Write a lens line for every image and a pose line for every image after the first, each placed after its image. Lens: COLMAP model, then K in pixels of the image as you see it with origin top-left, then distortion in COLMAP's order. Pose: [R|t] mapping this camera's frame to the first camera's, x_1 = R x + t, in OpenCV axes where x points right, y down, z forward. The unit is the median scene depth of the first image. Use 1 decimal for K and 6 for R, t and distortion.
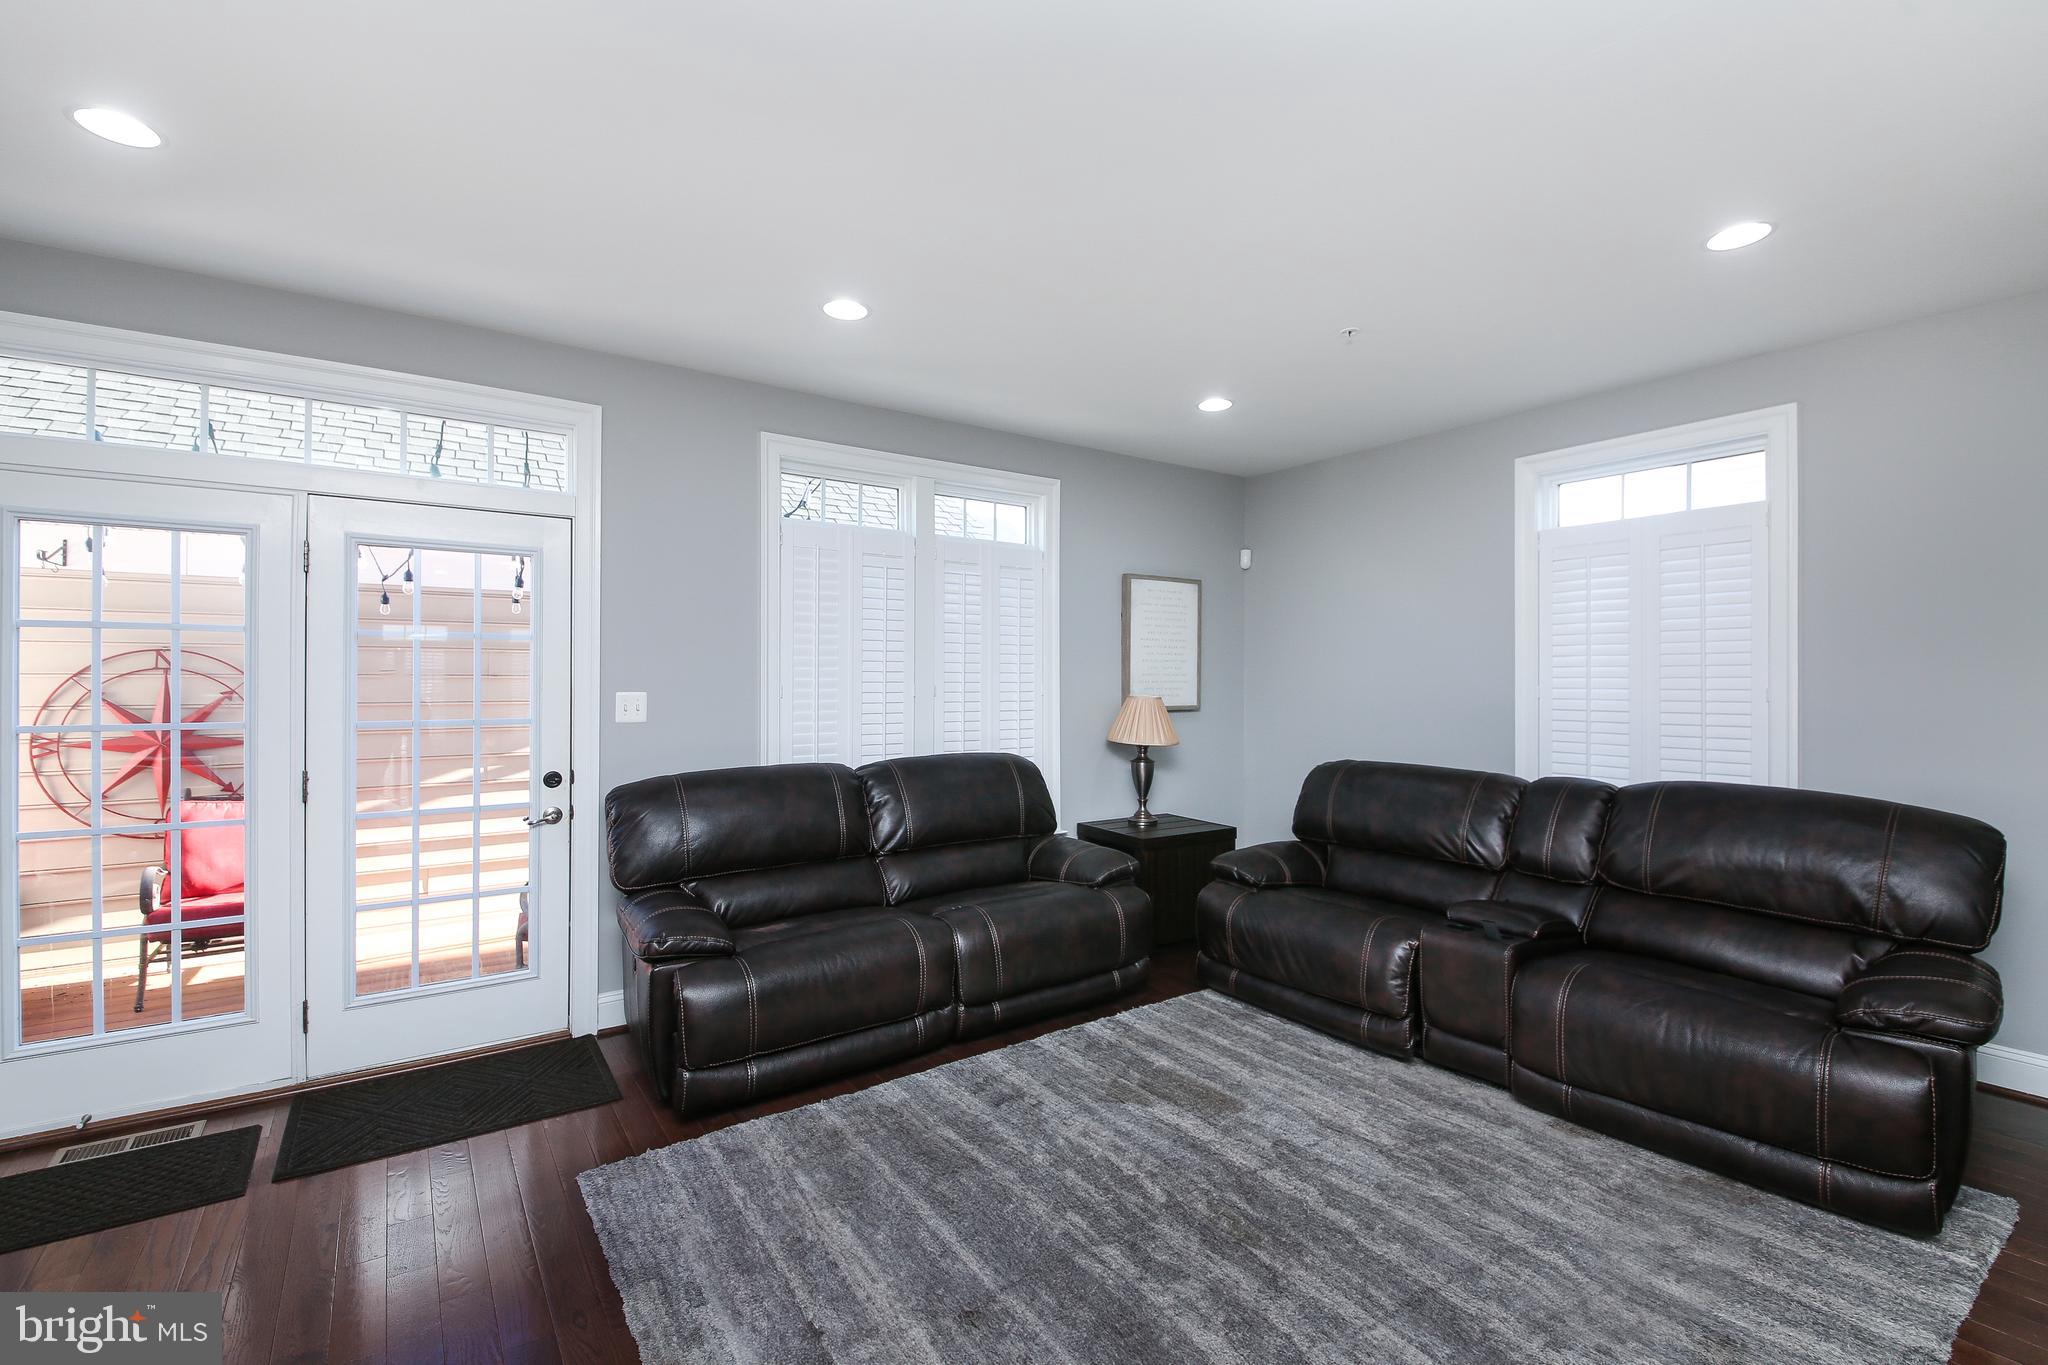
lens RADIAL K [[876.5, 0, 1036.8], [0, 876.5, 678.0], [0, 0, 1]] dist [0.000167, -0.000080]
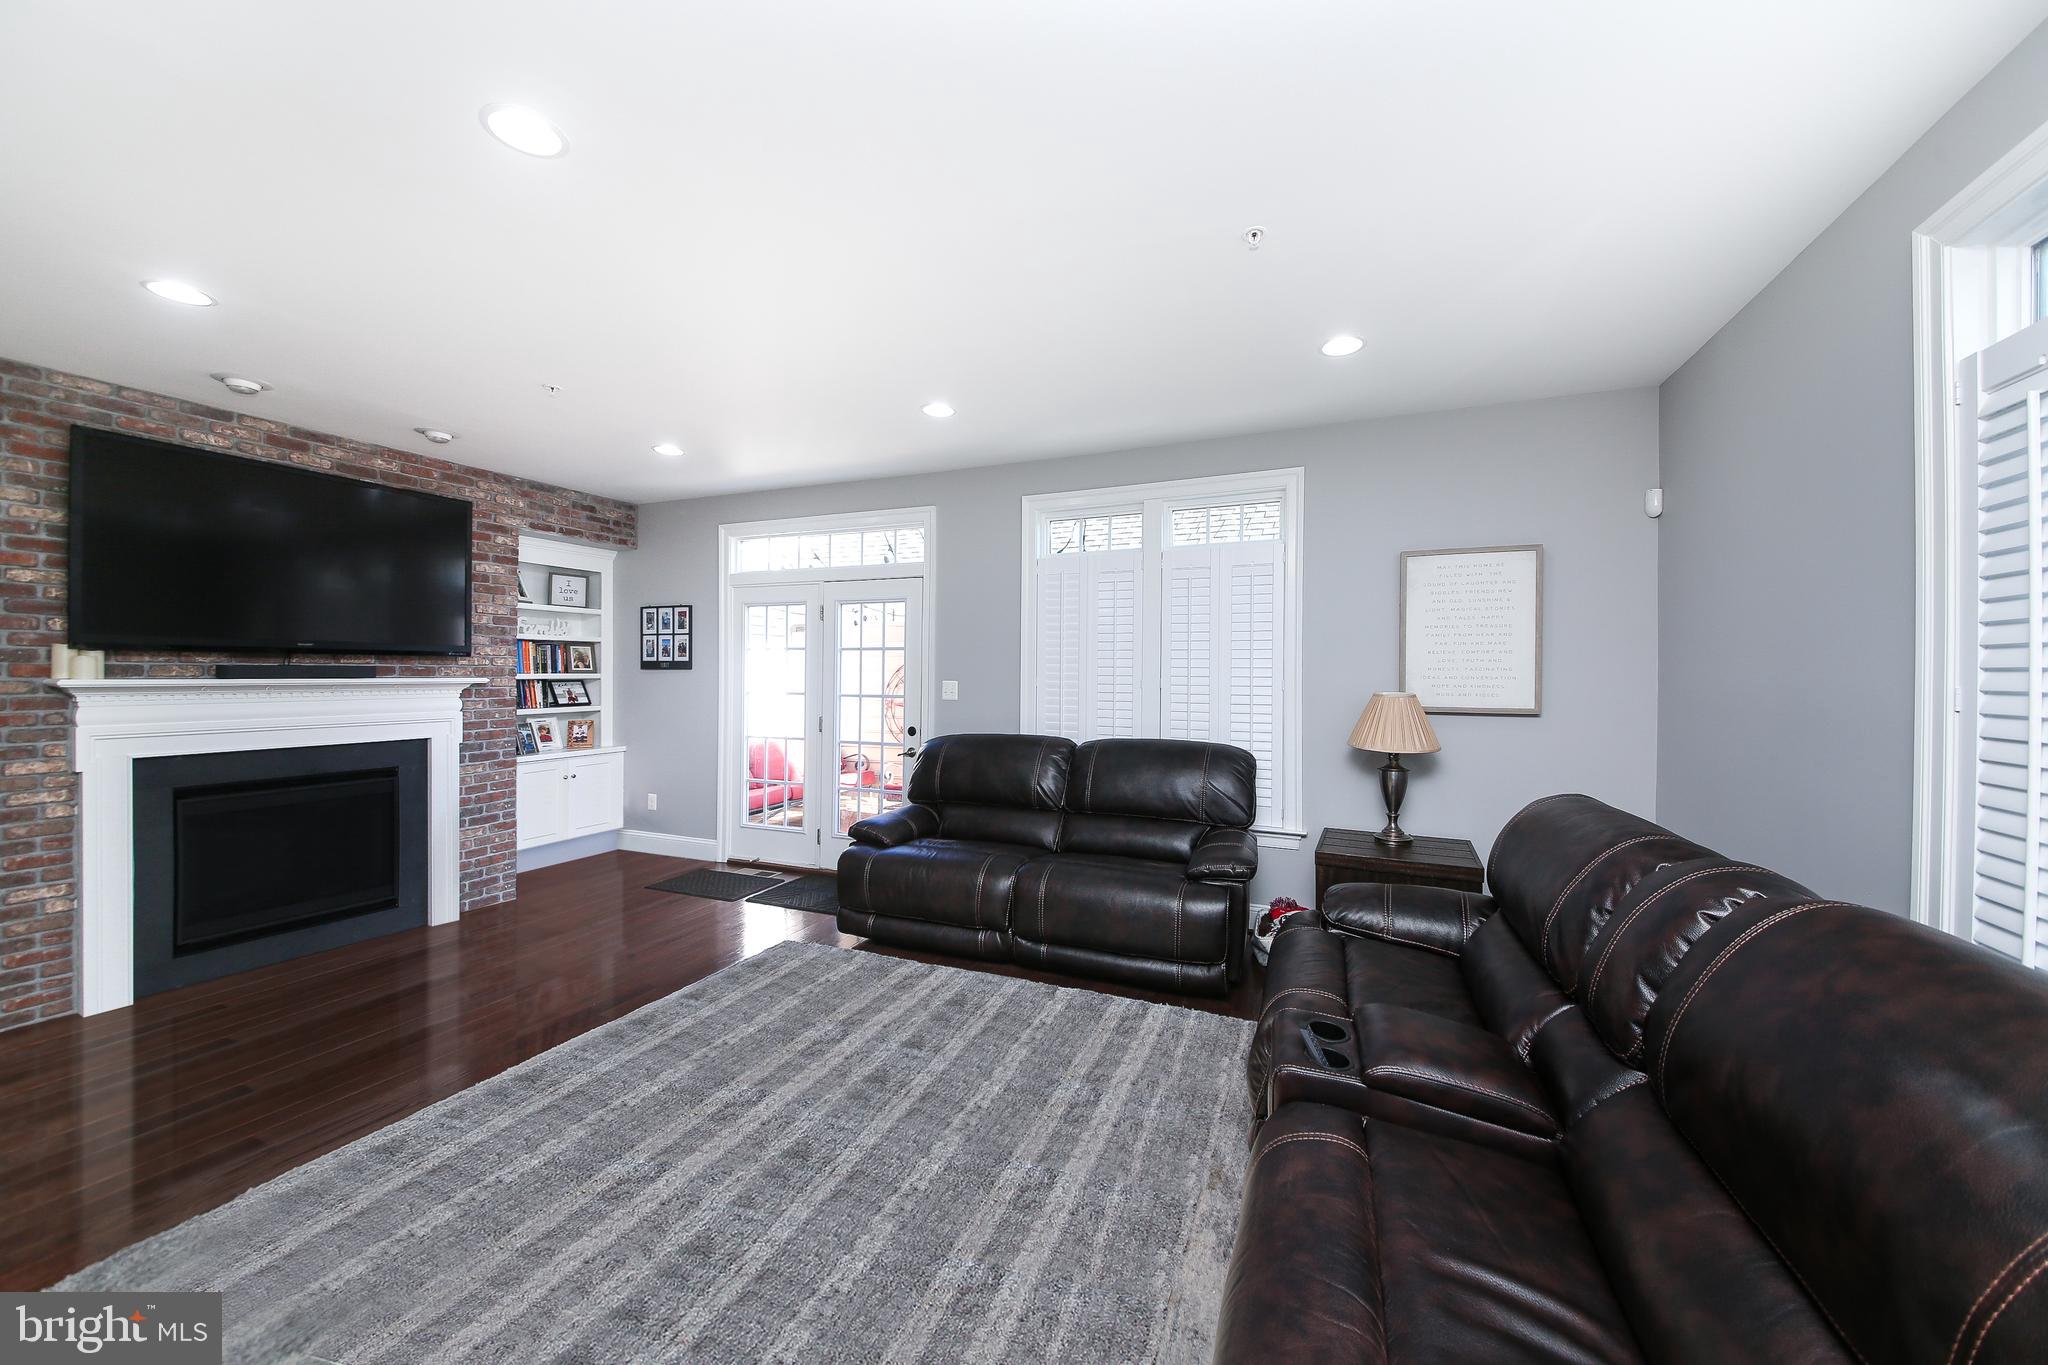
lens RADIAL K [[725.2, 0, 1035.5], [0, 725.2, 673.1], [0, 0, 1]] dist [0.000603, 0.000007]
pose [[0.520887, -0.000640, -0.853626, 0.549690], [-0.004539, 0.999984, -0.003520, 0.004395], [0.853614, 0.005708, 0.520875, 0.332855]]
